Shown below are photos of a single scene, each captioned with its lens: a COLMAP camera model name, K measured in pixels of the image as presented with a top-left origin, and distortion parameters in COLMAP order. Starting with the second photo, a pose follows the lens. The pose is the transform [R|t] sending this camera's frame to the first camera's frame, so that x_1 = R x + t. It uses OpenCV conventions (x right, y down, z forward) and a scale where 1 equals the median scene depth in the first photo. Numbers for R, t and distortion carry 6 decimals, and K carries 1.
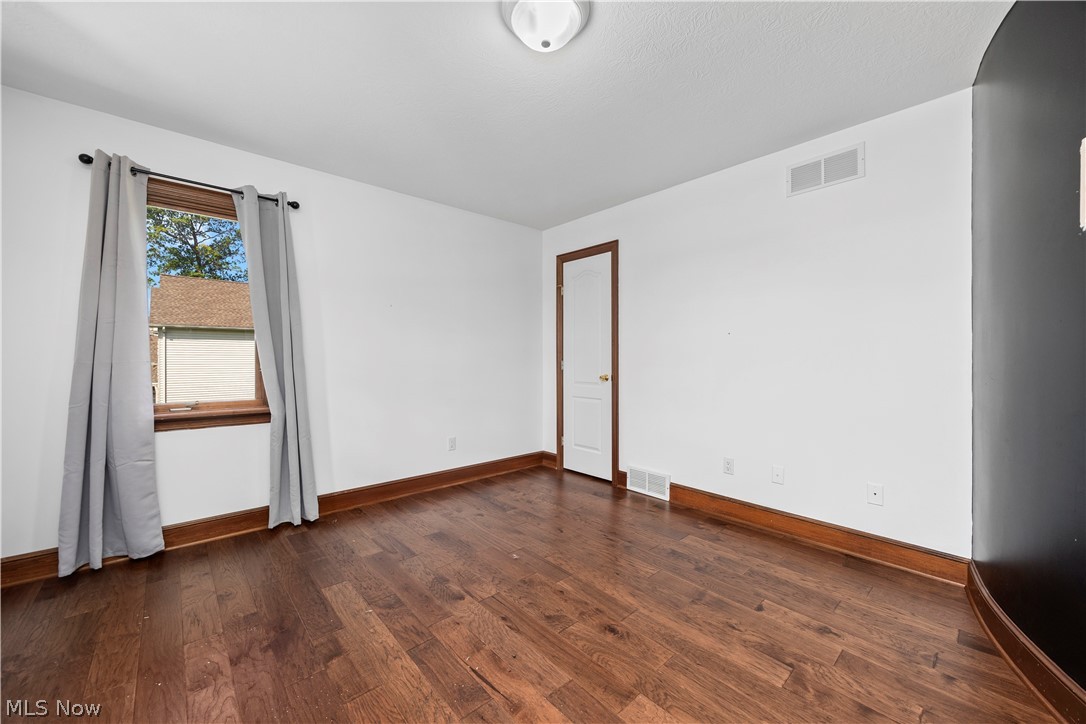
lens RADIAL K [[436.4, 0, 548.3], [0, 436.4, 360.6], [0, 0, 1]] dist [-0.000939, 0.000030]
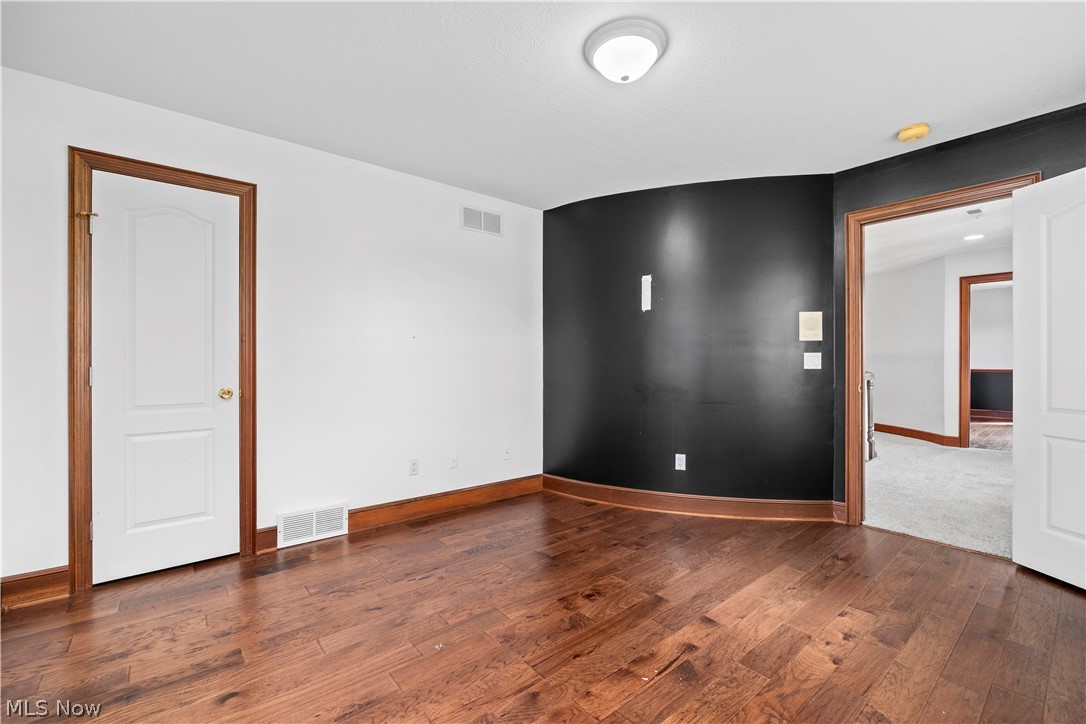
lens RADIAL K [[467.6, 0, 547.5], [0, 467.6, 359.9], [0, 0, 1]] dist [-0.010123, 0.000463]
pose [[0.010890, -0.000175, 0.999941, -0.722873], [0.005275, 0.999986, 0.000118, -0.008597], [-0.999927, 0.005274, 0.010890, 0.719775]]
